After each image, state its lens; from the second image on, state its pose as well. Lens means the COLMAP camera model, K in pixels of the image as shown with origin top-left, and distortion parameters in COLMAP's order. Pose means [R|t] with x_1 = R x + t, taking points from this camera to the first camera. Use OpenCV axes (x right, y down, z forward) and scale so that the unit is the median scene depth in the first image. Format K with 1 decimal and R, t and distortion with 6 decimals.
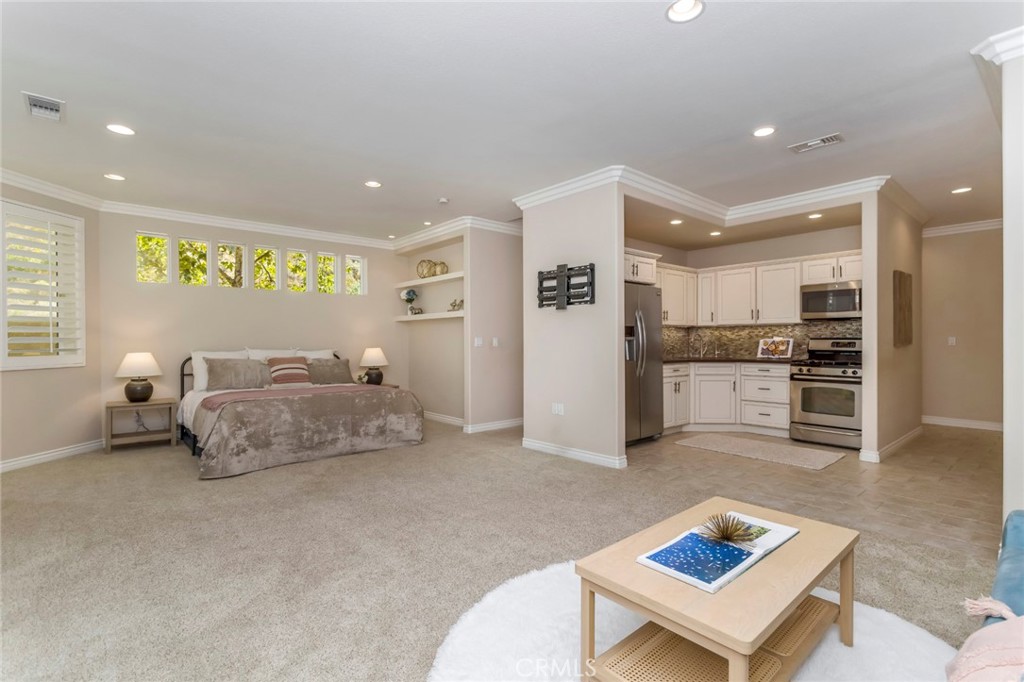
lens RADIAL K [[489.8, 0, 512.2], [0, 489.8, 343.3], [0, 0, 1]] dist [-0.003079, 0.001283]
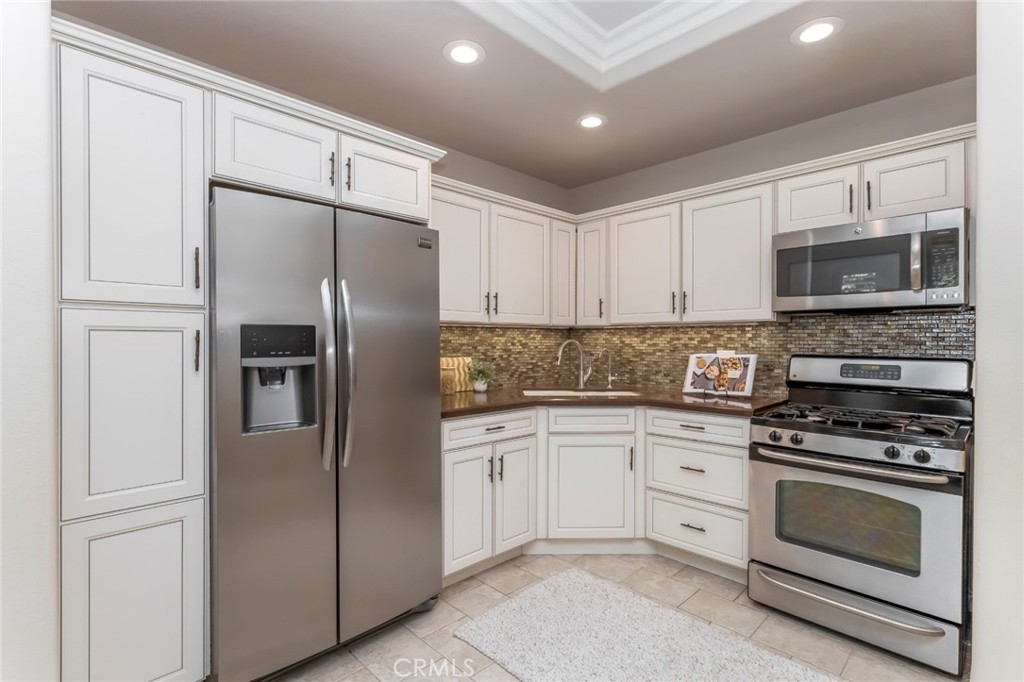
lens RADIAL K [[489.8, 0, 514.6], [0, 489.8, 342.4], [0, 0, 1]] dist [-0.003079, 0.001283]
pose [[0.997766, 0.004154, 0.066674, 0.313093], [-0.004047, 0.999990, -0.001738, -0.019278], [-0.066681, 0.001465, 0.997773, 0.549775]]
